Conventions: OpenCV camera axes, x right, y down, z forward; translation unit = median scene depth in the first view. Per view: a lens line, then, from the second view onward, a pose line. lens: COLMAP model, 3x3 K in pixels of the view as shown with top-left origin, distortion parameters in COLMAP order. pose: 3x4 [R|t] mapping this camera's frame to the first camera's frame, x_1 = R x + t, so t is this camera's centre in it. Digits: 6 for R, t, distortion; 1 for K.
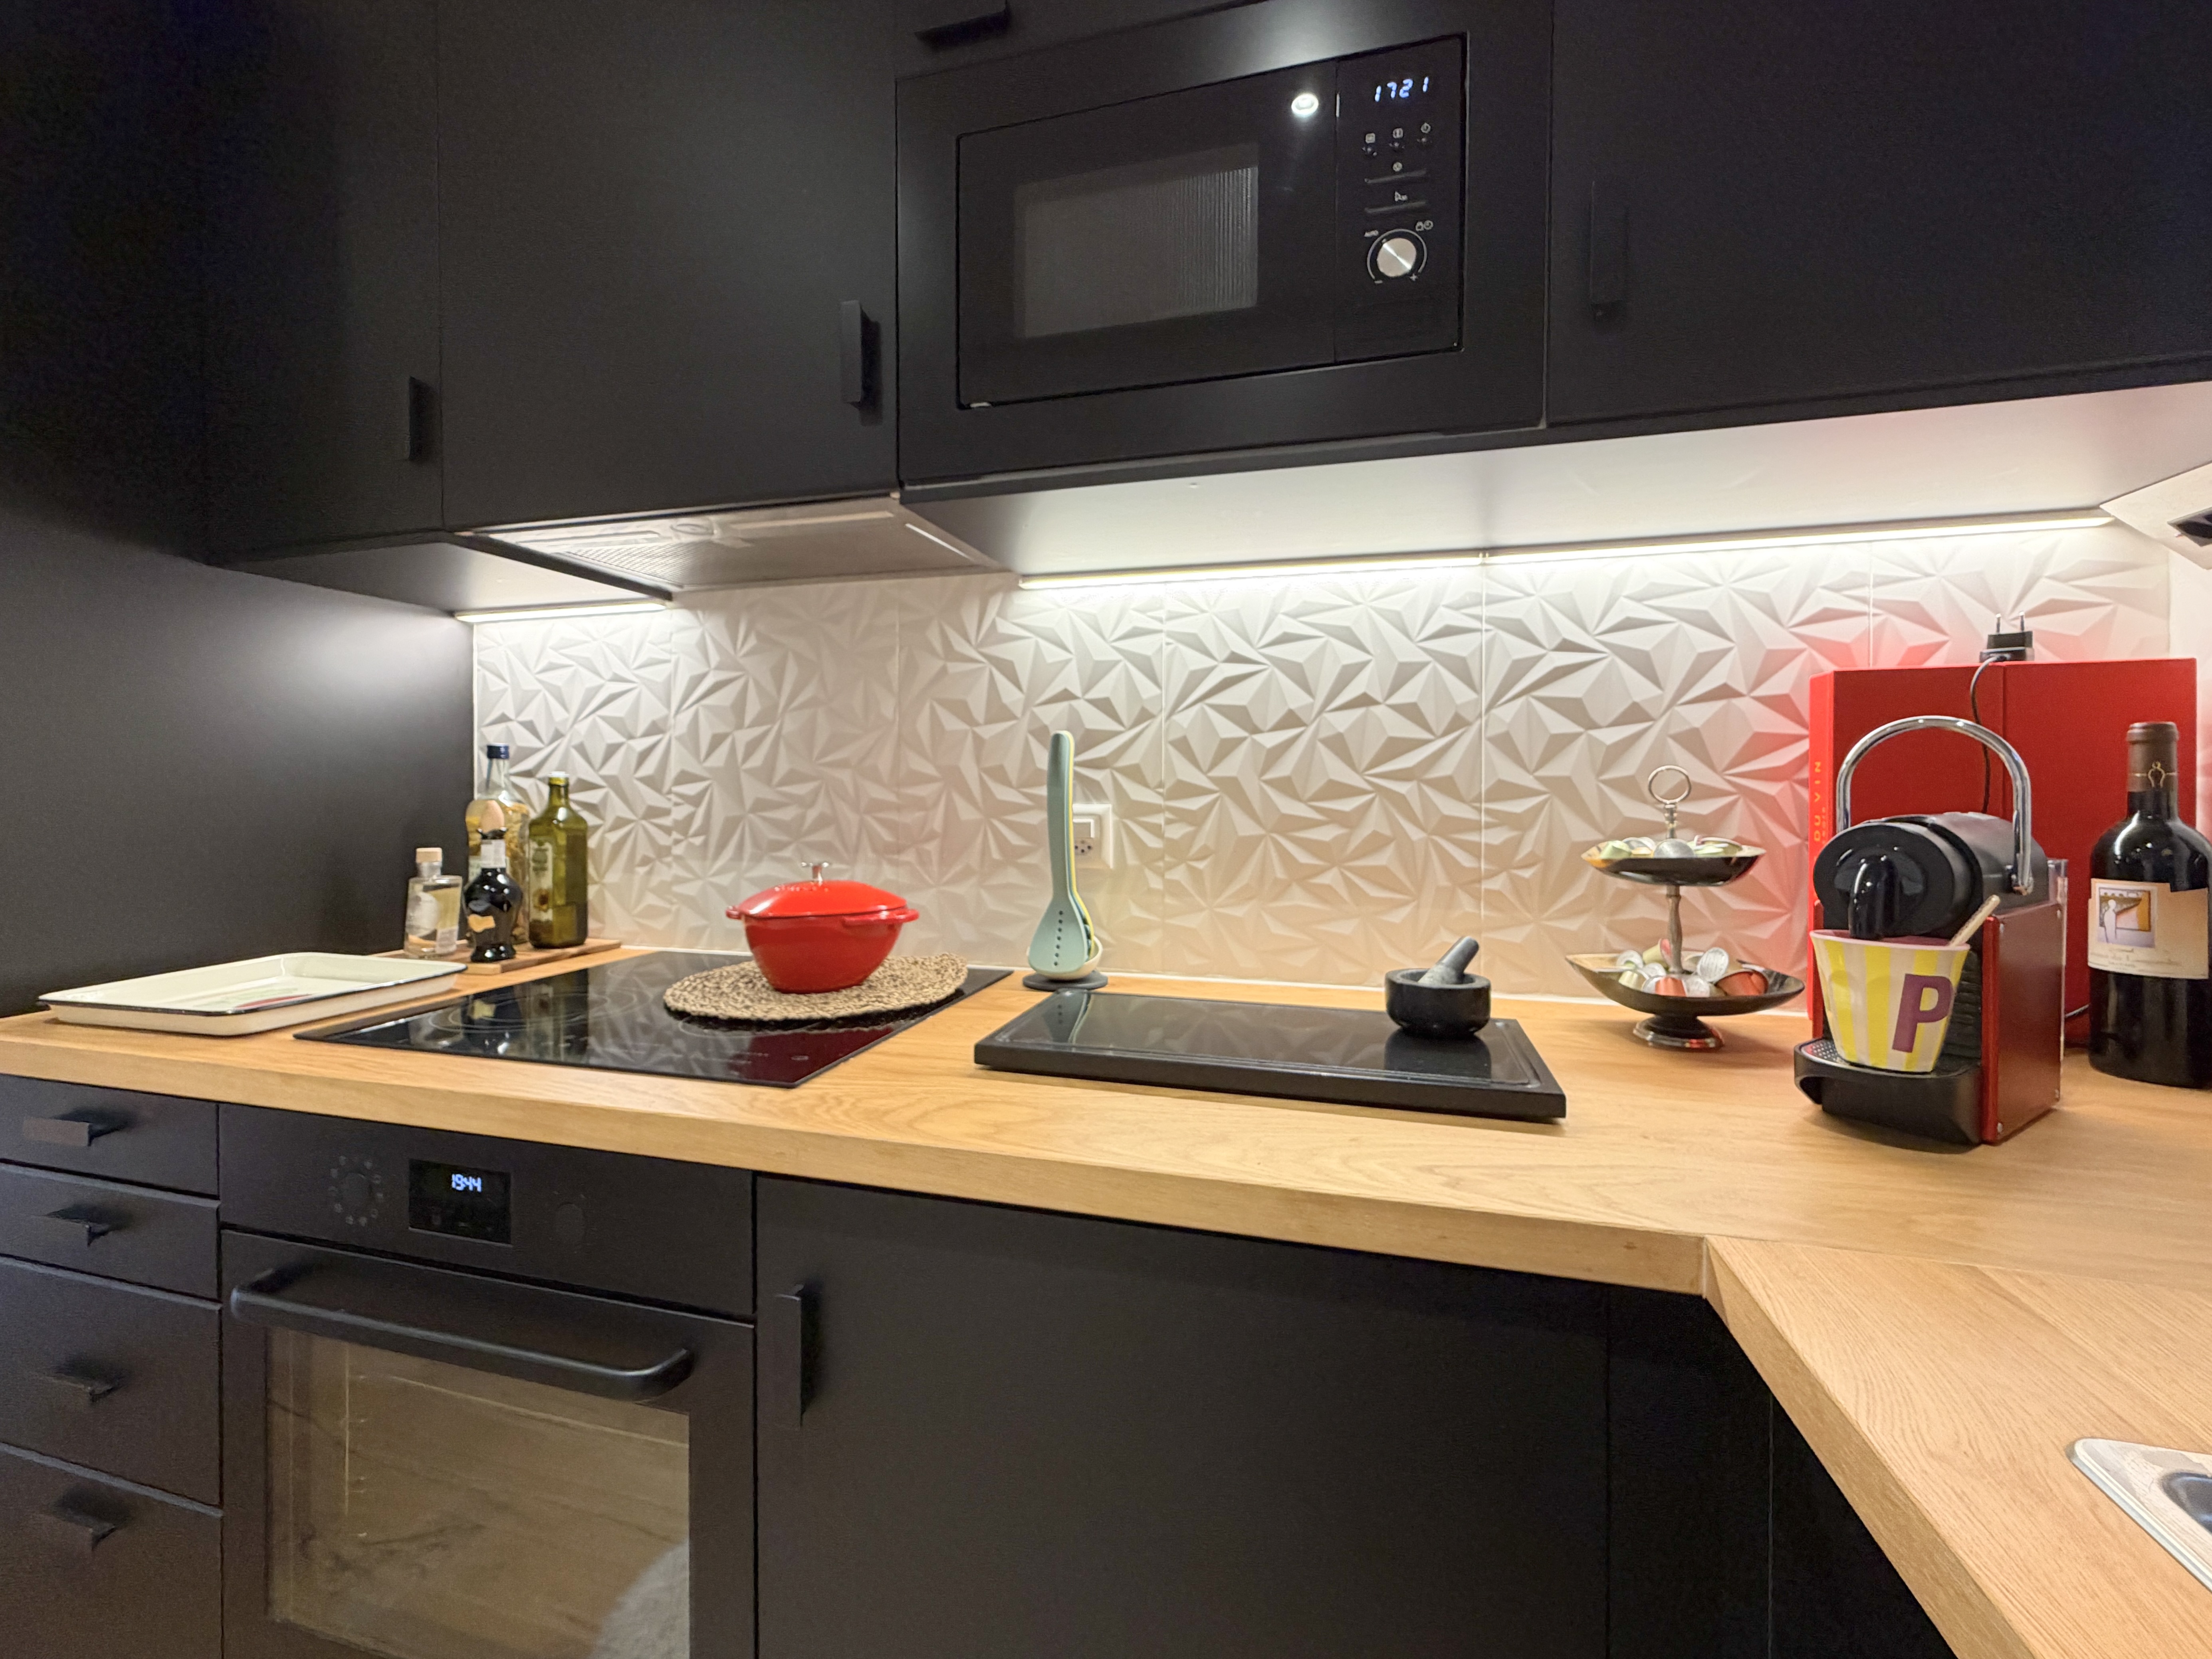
lens RADIAL K [[902.5, 0, 1106.1], [0, 902.5, 808.2], [0, 0, 1]] dist [0.001357, 0.000014]
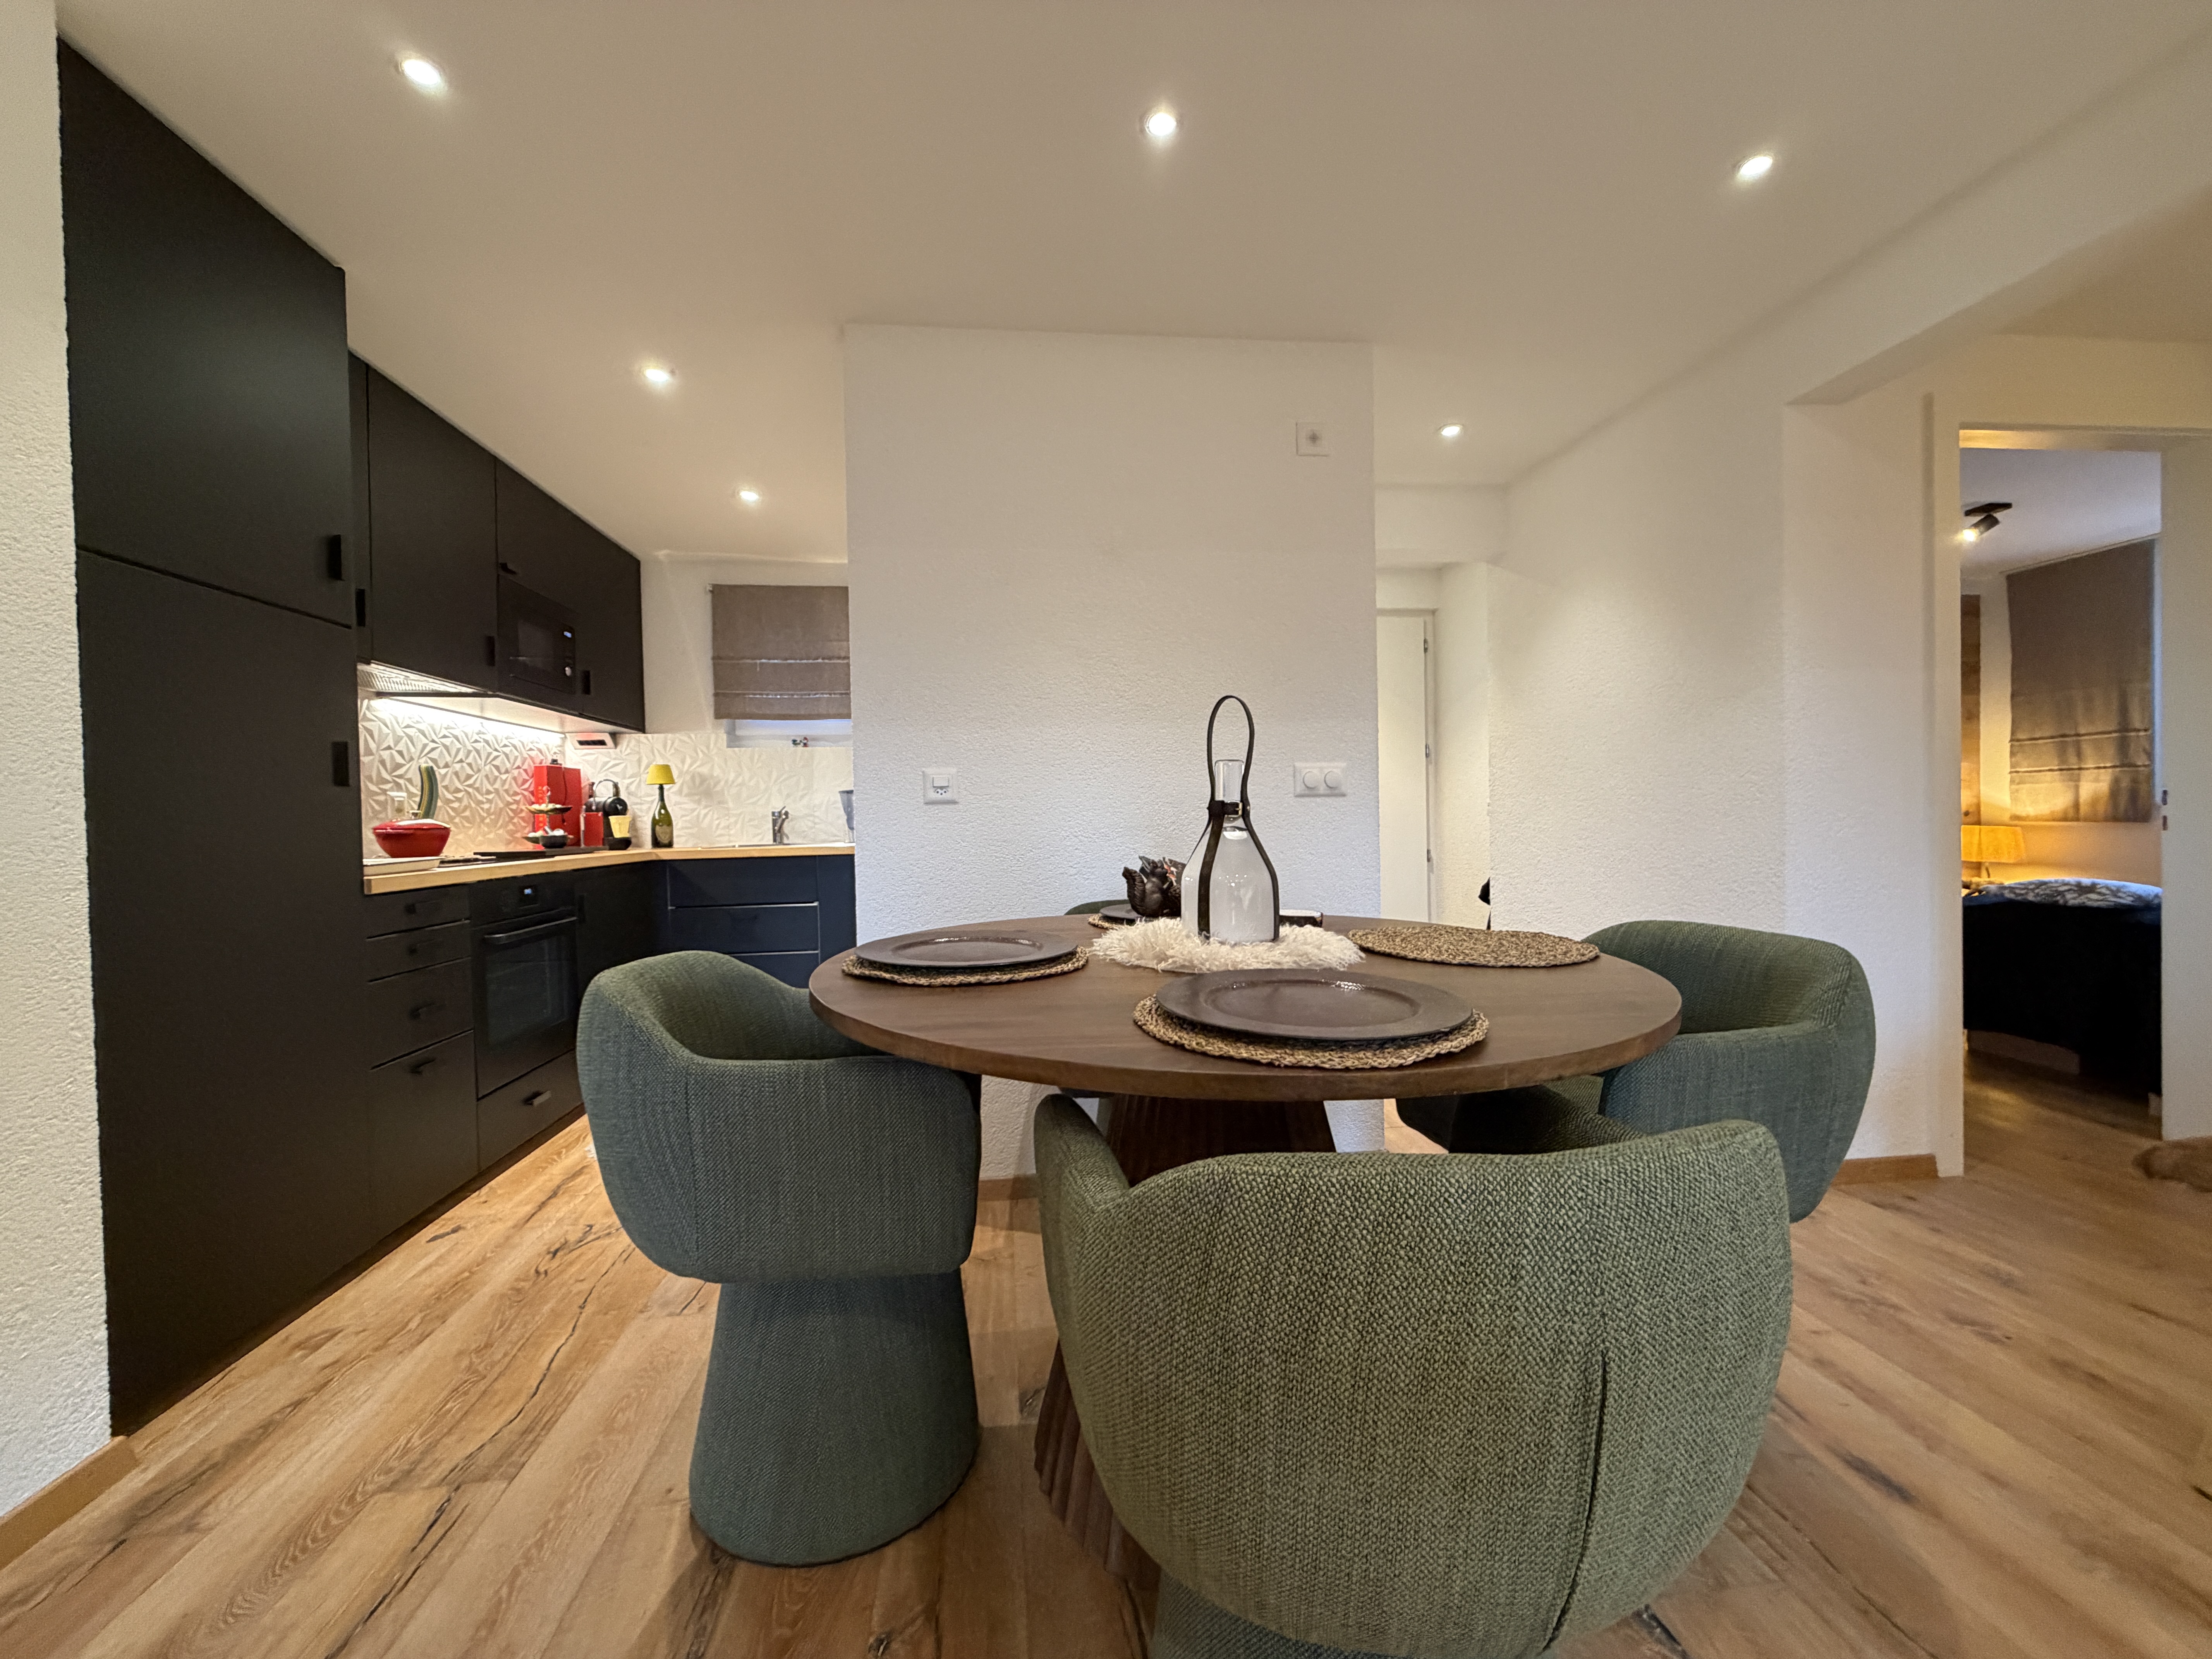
lens RADIAL K [[882.8, 0, 1097.6], [0, 882.8, 830.9], [0, 0, 1]] dist [0.000099, 0.000089]
pose [[-0.371841, -0.010121, 0.928241, -2.959380], [0.029776, 0.999296, 0.022823, 0.101495], [-0.927819, 0.036126, -0.371278, 0.121919]]
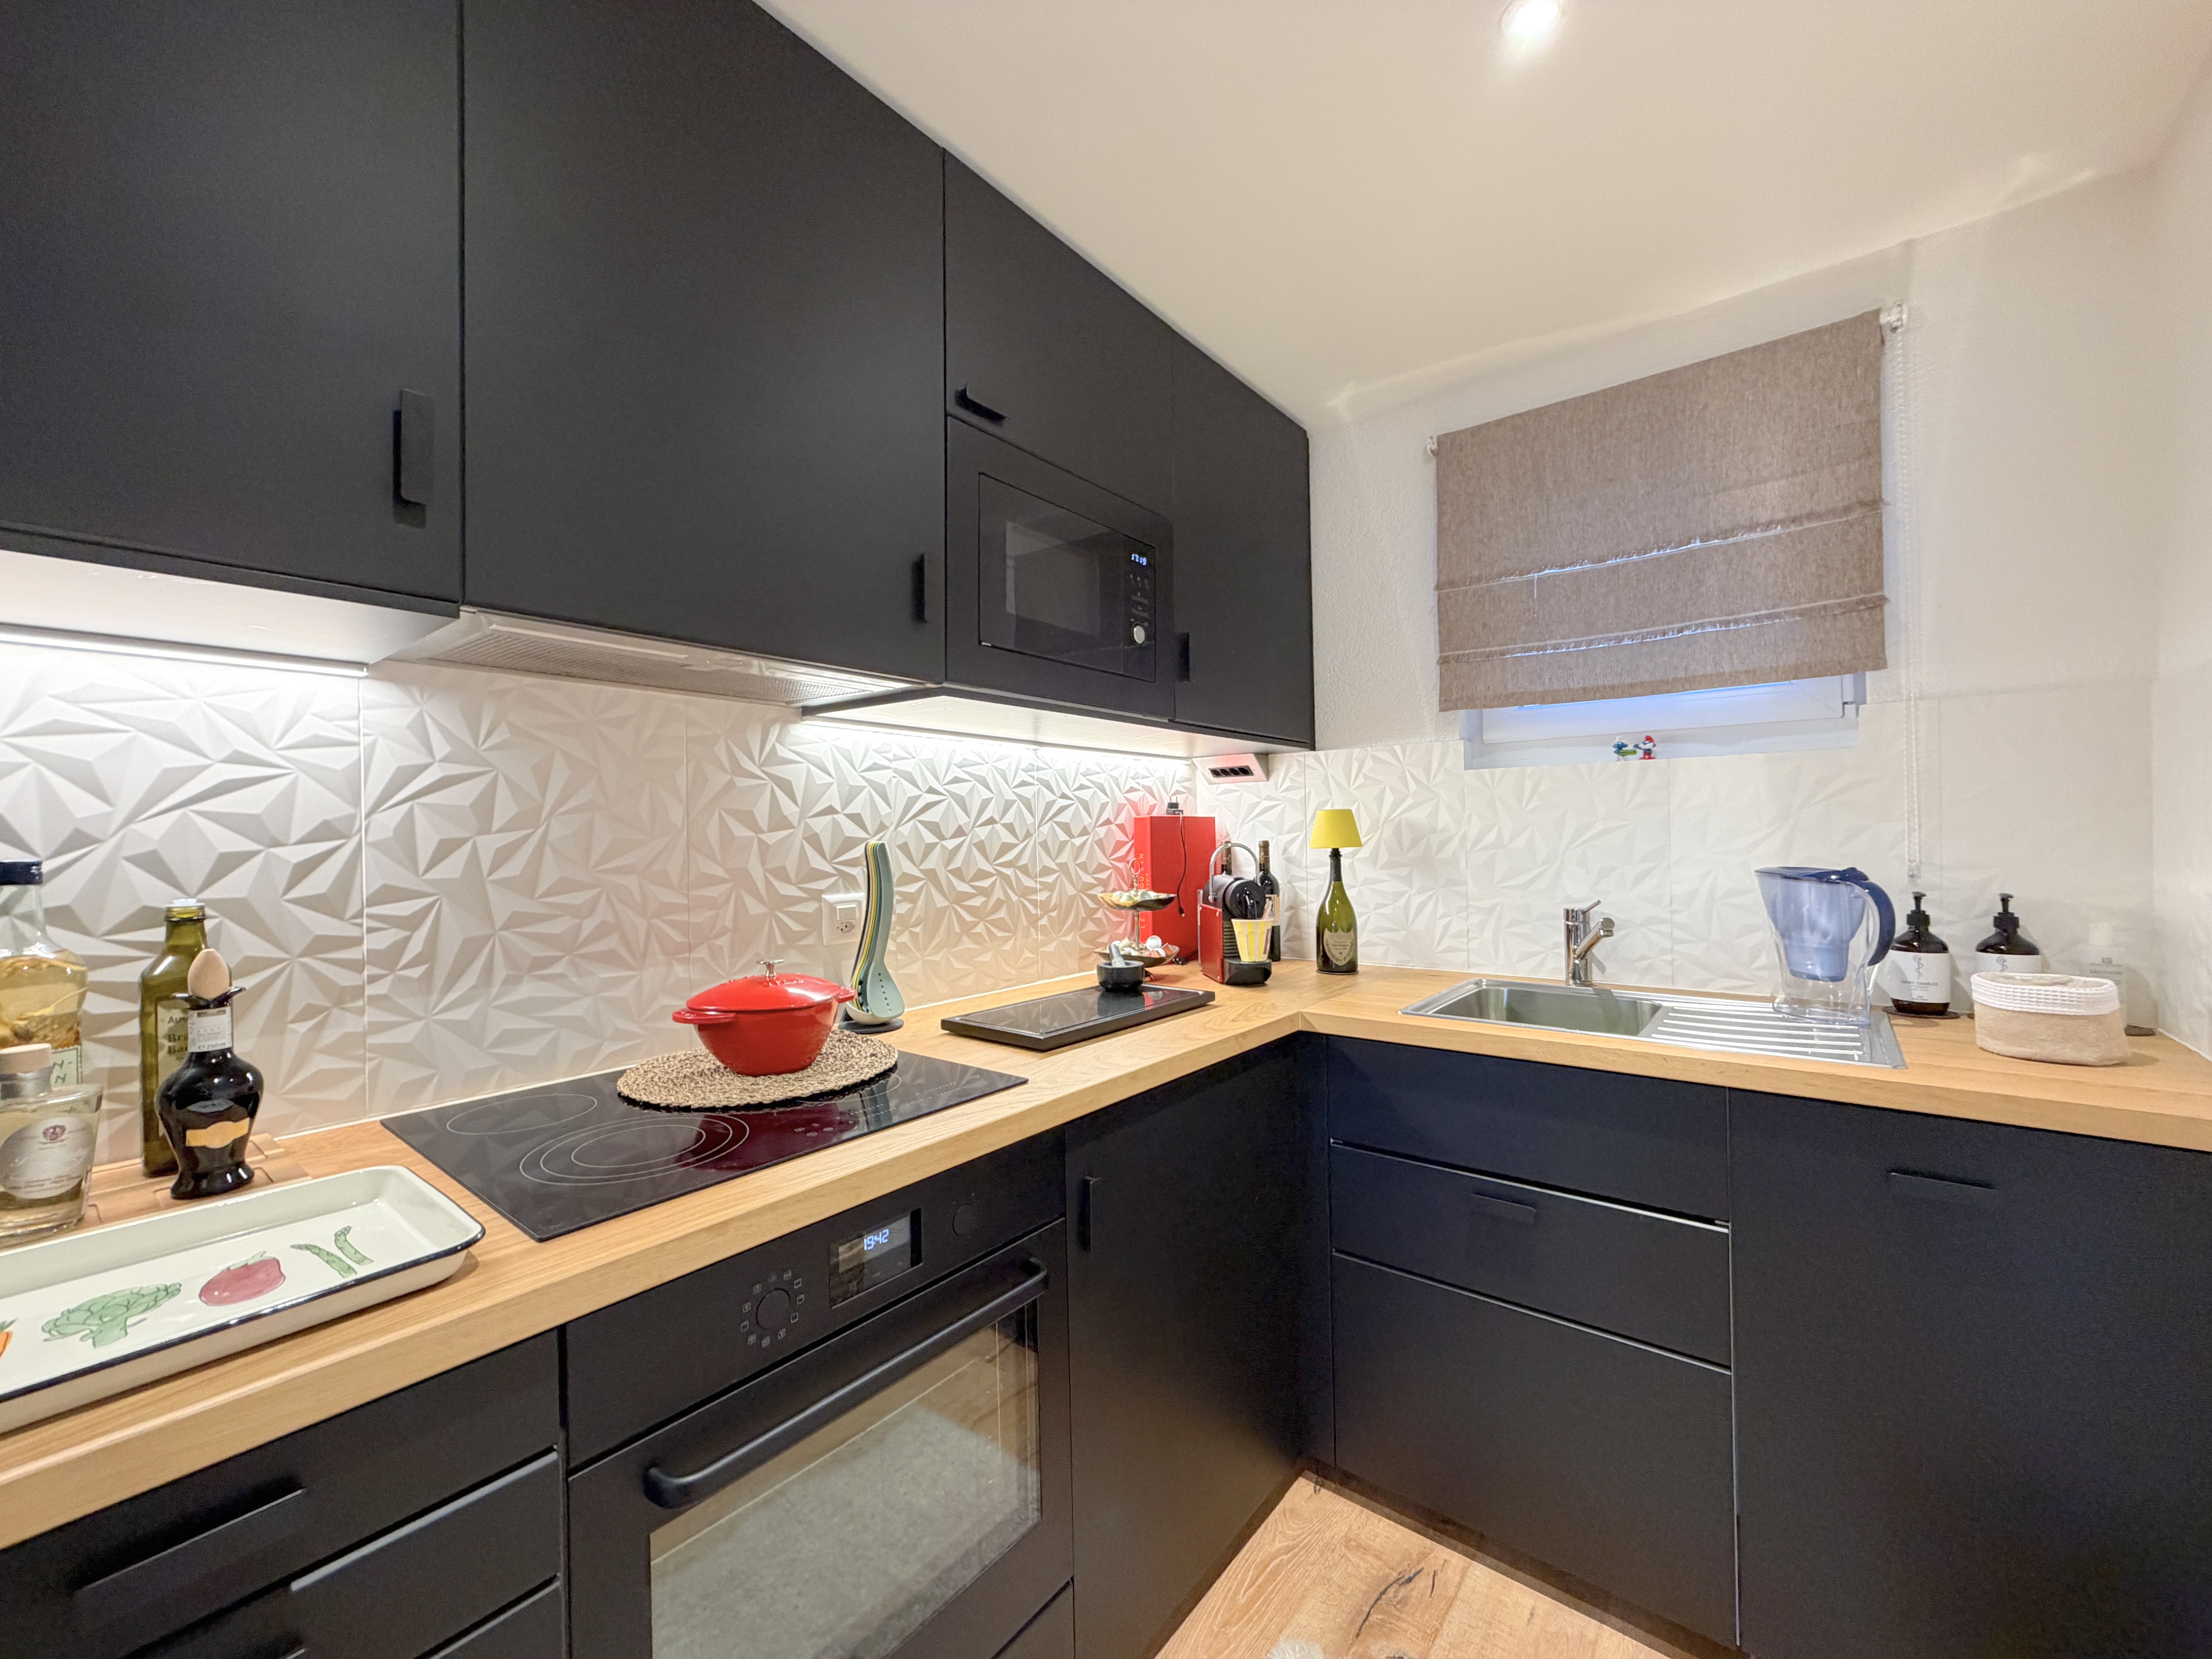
lens RADIAL K [[882.8, 0, 1097.6], [0, 882.8, 830.9], [0, 0, 1]] dist [0.000099, 0.000089]
pose [[0.400214, -0.004634, 0.916410, -1.048706], [0.027650, 0.999593, -0.007021, -0.076263], [-0.916005, 0.028149, 0.400179, 0.144867]]
